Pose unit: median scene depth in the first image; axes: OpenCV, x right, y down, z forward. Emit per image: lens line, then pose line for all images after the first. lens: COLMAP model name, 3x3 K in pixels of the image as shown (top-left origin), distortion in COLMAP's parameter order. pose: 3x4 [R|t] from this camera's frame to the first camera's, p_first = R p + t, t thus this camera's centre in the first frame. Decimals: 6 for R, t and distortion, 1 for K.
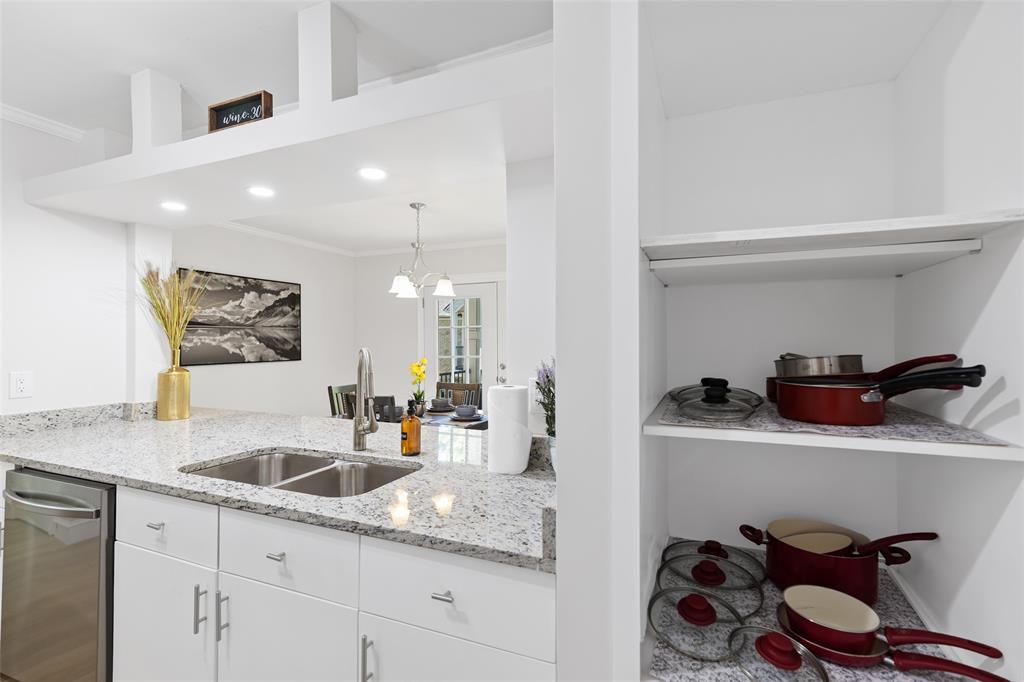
lens RADIAL K [[462.9, 0, 555.3], [0, 462.9, 339.0], [0, 0, 1]] dist [0.003441, -0.001189]
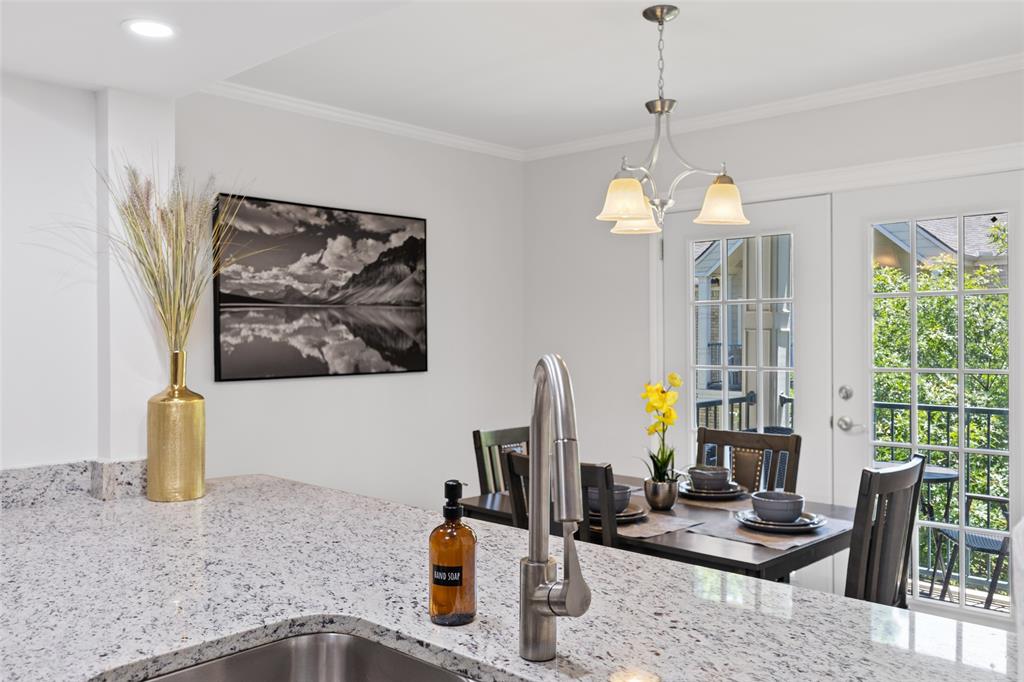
lens RADIAL K [[853.8, 0, 513.0], [0, 853.8, 338.0], [0, 0, 1]] dist [0.027018, 0.000172]
pose [[0.911731, 0.003404, -0.410773, -0.097618], [0.001411, 0.999934, 0.011417, -0.000722], [0.410785, -0.010989, 0.911666, 0.224289]]
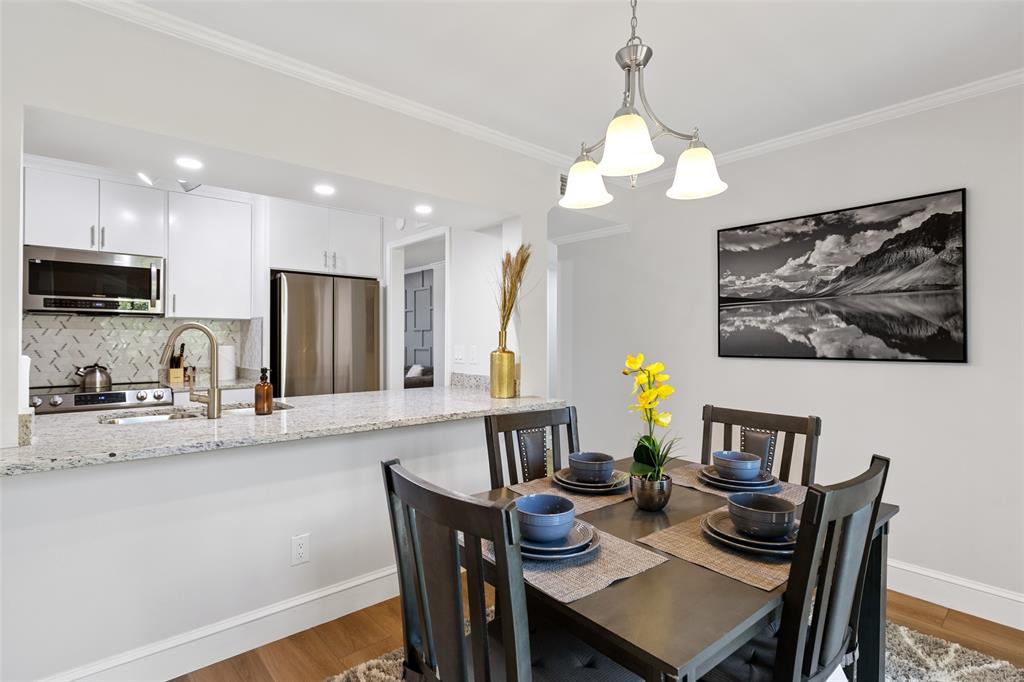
lens RADIAL K [[519.2, 0, 509.5], [0, 519.2, 337.7], [0, 0, 1]] dist [-0.000388, 0.000329]
pose [[-0.516733, -0.000777, -0.856146, 0.101379], [0.005397, 0.999977, -0.004165, 0.024941], [0.856130, -0.006772, -0.516717, 0.998559]]
